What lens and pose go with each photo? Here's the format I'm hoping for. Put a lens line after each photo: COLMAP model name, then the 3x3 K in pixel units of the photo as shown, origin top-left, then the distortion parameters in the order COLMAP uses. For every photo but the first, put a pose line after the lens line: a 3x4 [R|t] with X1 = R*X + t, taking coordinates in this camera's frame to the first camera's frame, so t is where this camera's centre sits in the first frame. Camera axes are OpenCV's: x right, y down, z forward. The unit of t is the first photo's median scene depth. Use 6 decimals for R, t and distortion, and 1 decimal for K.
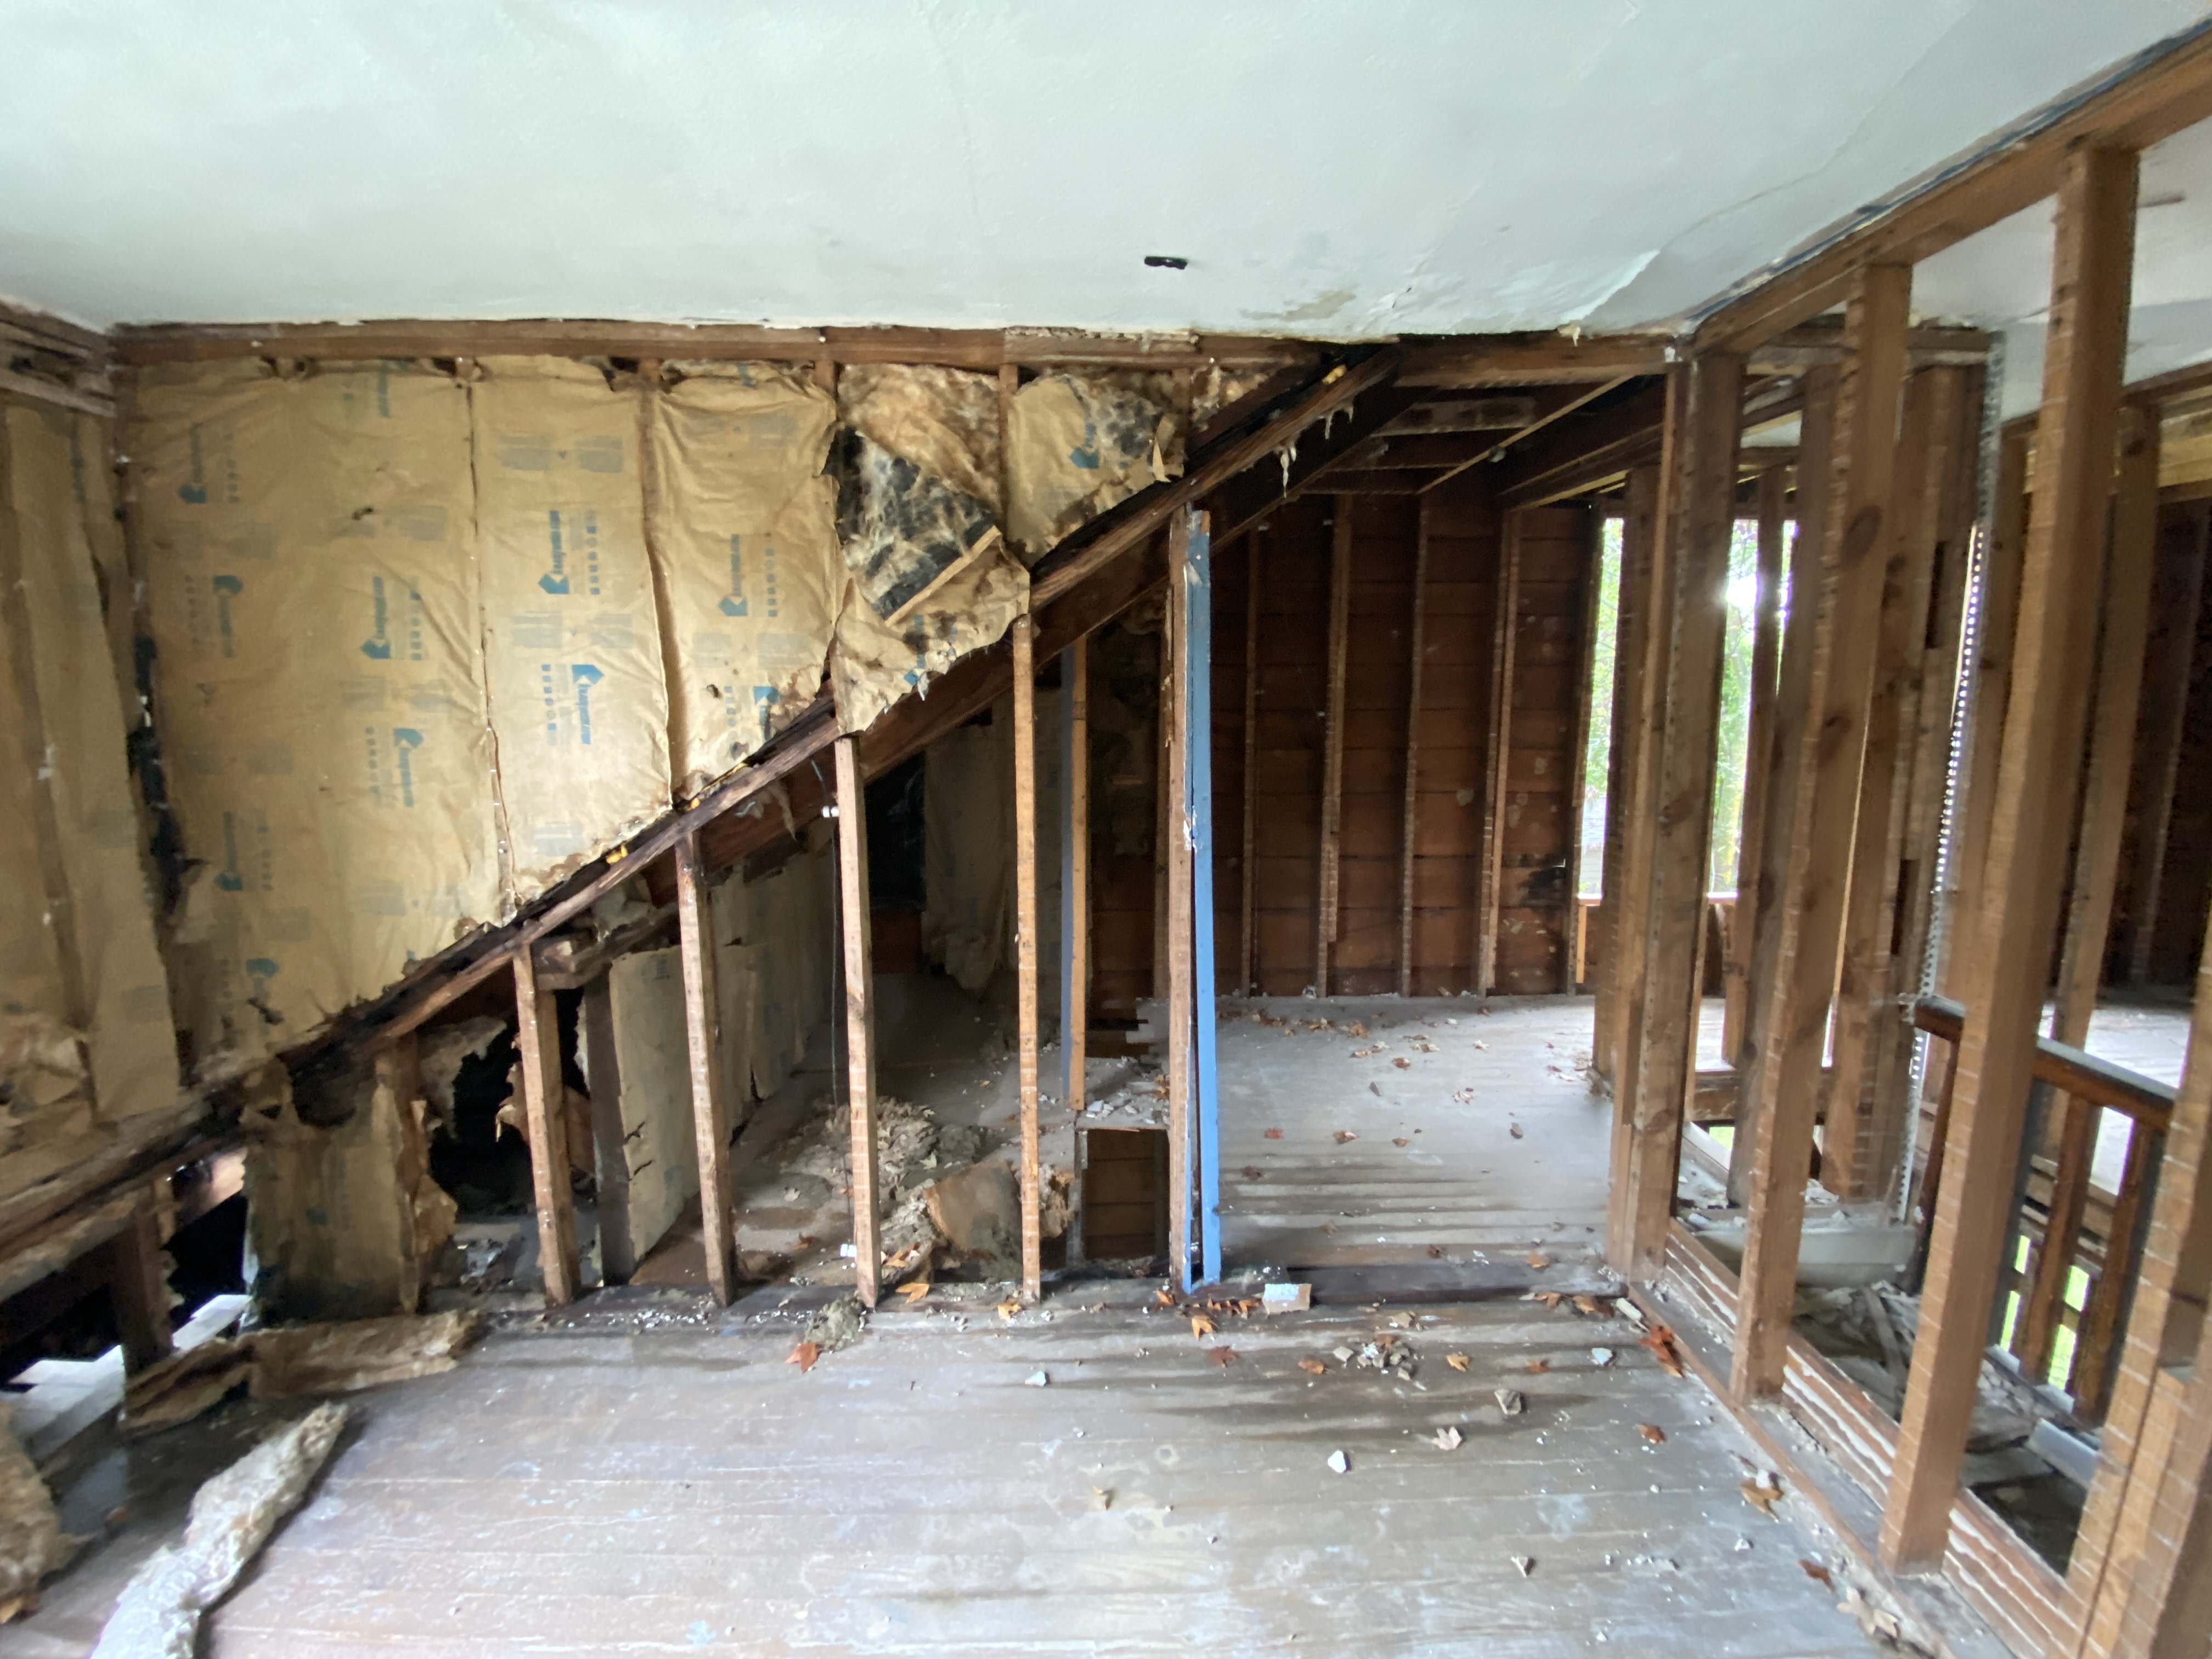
lens RADIAL K [[898.5, 0, 1101.7], [0, 898.5, 829.5], [0, 0, 1]] dist [0.018189, -0.019098]
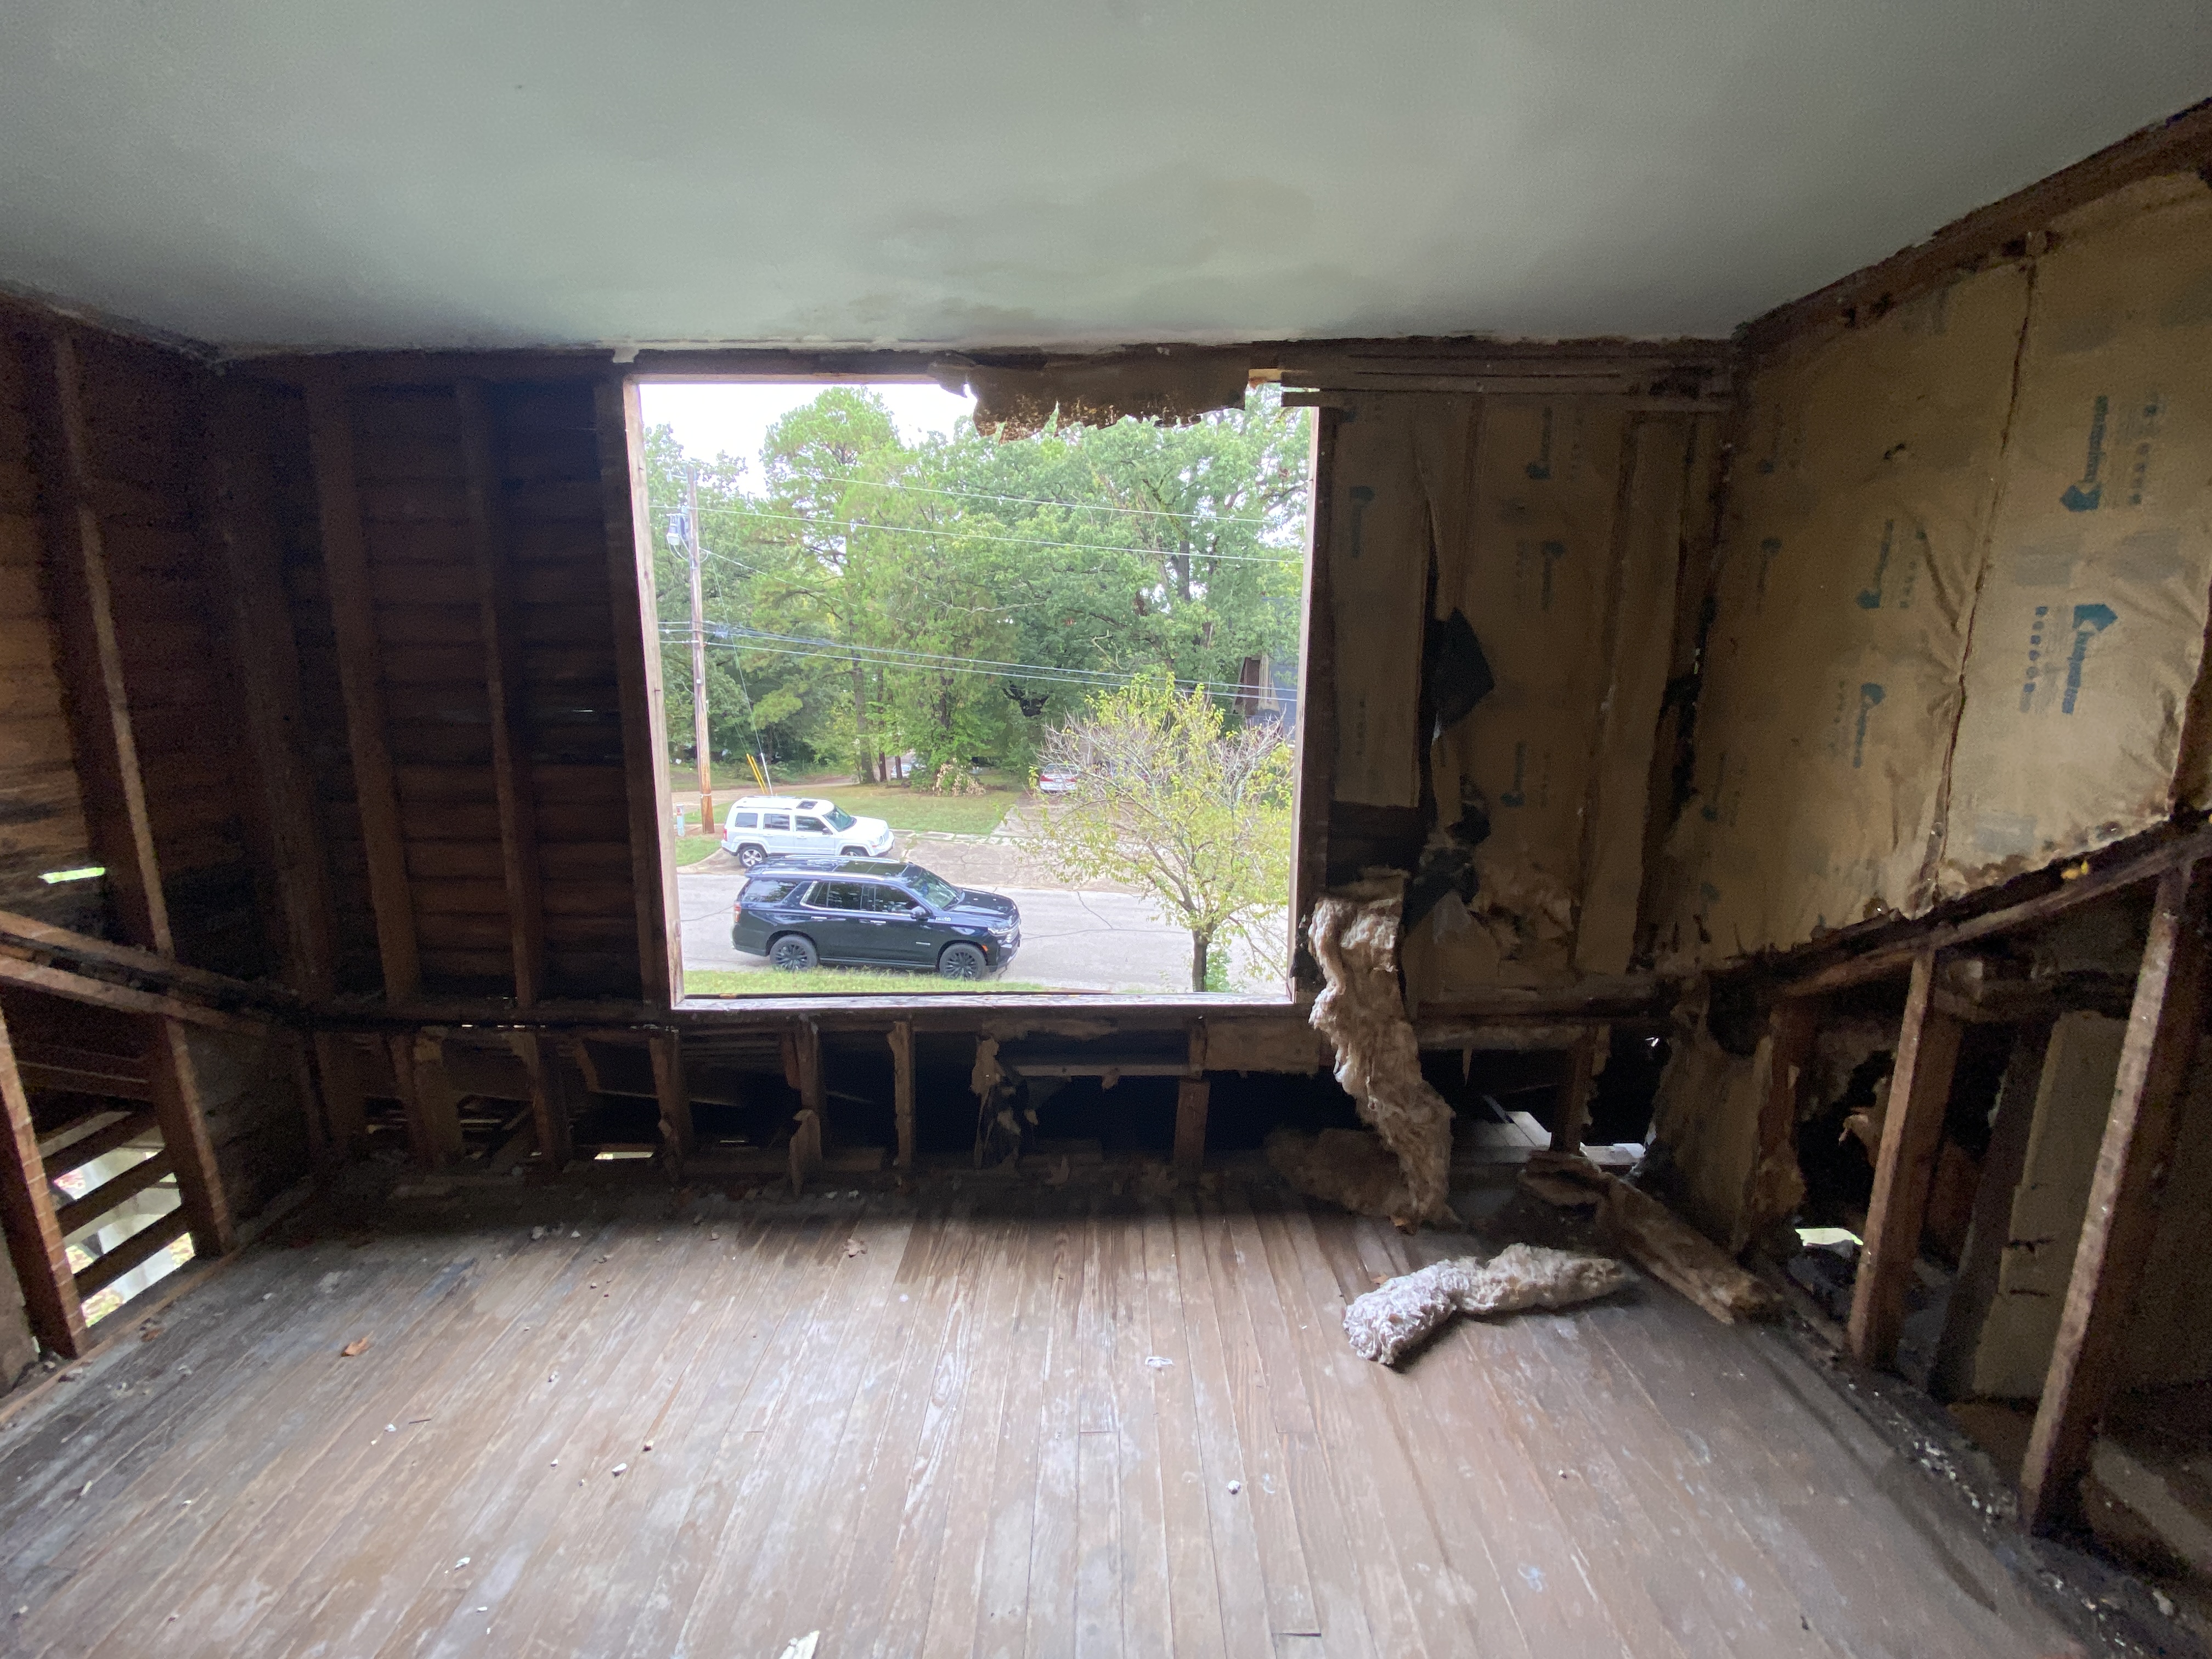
lens RADIAL K [[898.5, 0, 1101.7], [0, 898.5, 829.5], [0, 0, 1]] dist [0.018189, -0.019098]
pose [[-0.017102, 0.189230, -0.981784, 0.173666], [-0.144408, 0.971165, 0.189699, -0.026623], [0.989370, 0.145022, 0.010718, 0.221119]]
